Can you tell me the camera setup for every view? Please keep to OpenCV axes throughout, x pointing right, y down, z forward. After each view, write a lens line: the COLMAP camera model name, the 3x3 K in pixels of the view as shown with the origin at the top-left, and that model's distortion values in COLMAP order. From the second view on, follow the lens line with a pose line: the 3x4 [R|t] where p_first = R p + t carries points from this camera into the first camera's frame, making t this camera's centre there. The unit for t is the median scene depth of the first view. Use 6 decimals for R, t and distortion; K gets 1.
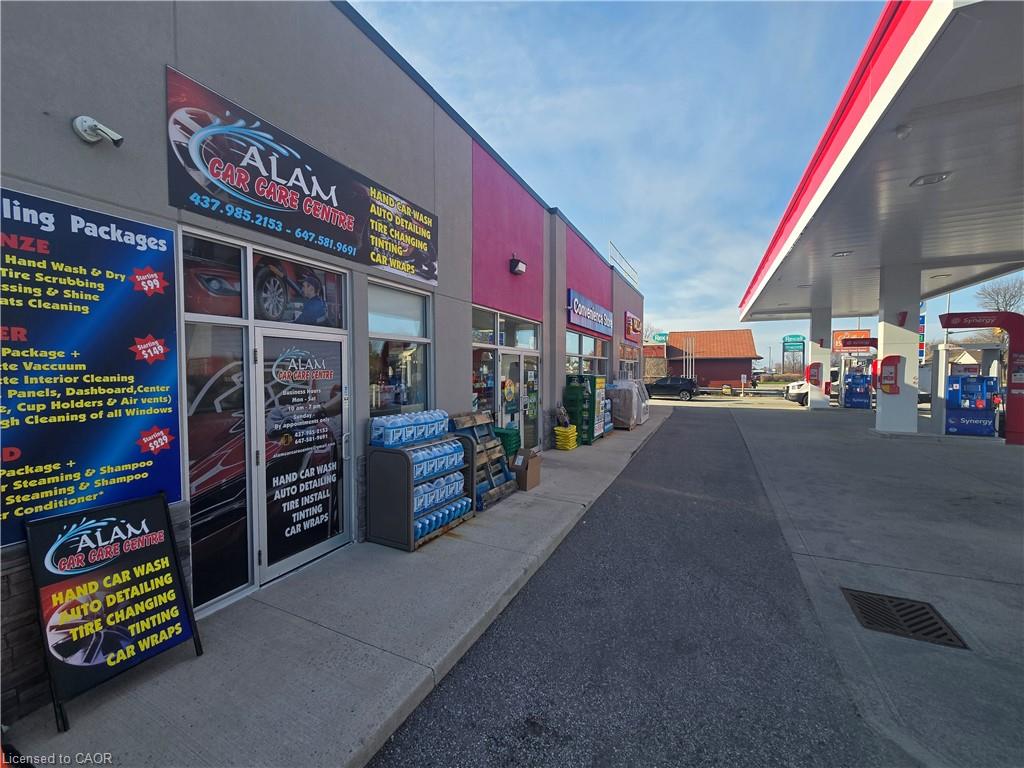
lens RADIAL K [[416.5, 0, 510.3], [0, 416.5, 384.6], [0, 0, 1]] dist [-0.001659, -0.000467]
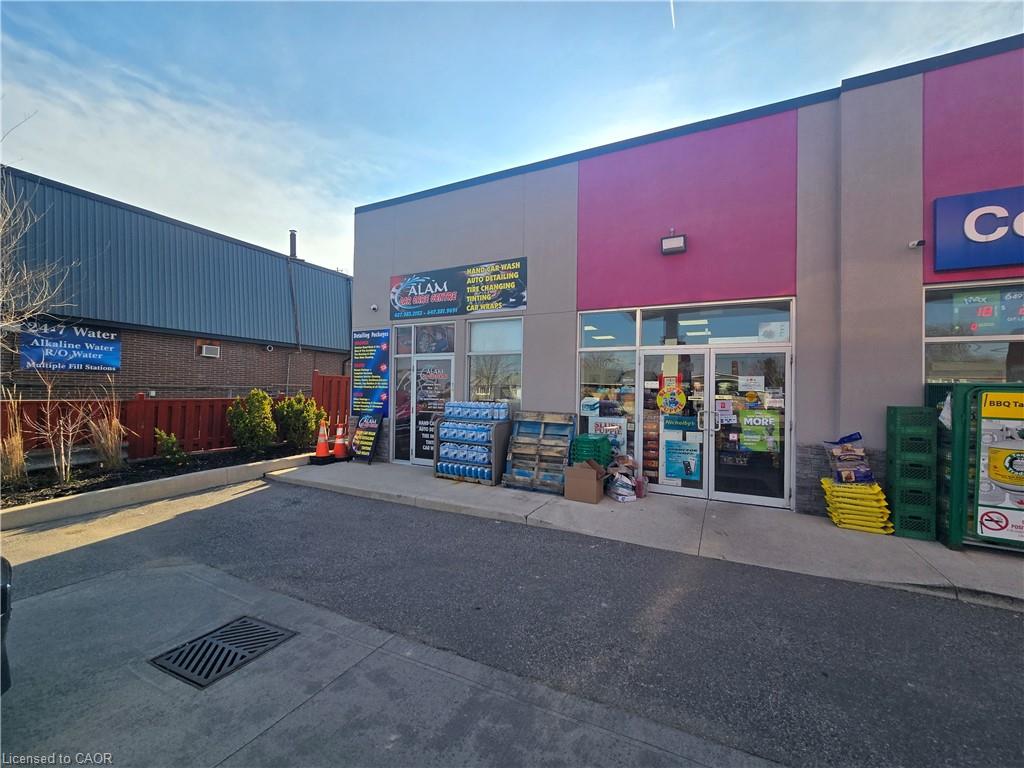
lens RADIAL K [[416.5, 0, 510.3], [0, 416.5, 384.6], [0, 0, 1]] dist [-0.001659, -0.000467]
pose [[-0.019952, -0.012872, -0.999718, 1.663572], [-0.053709, 0.998487, -0.011784, 0.021919], [0.998357, 0.053459, -0.020613, 1.474209]]
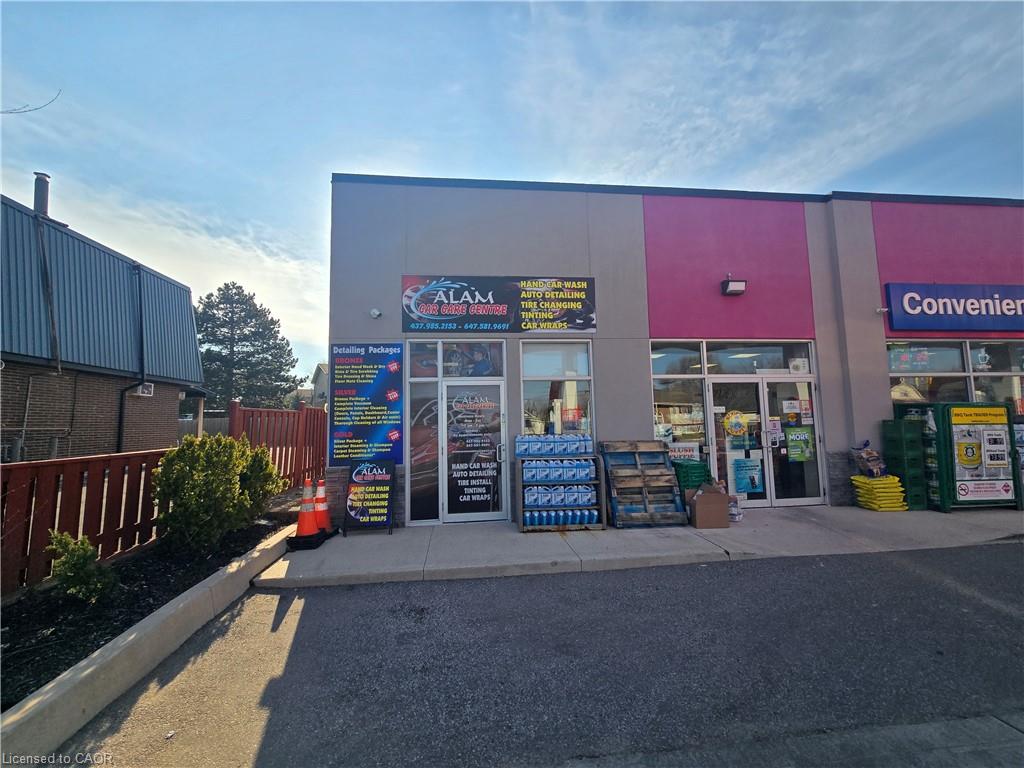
lens RADIAL K [[416.5, 0, 510.3], [0, 416.5, 384.6], [0, 0, 1]] dist [-0.001659, -0.000467]
pose [[0.526713, -0.087011, -0.845578, 1.052338], [-0.010972, 0.993969, -0.109115, 0.073745], [0.849972, 0.066750, 0.522582, 0.242893]]
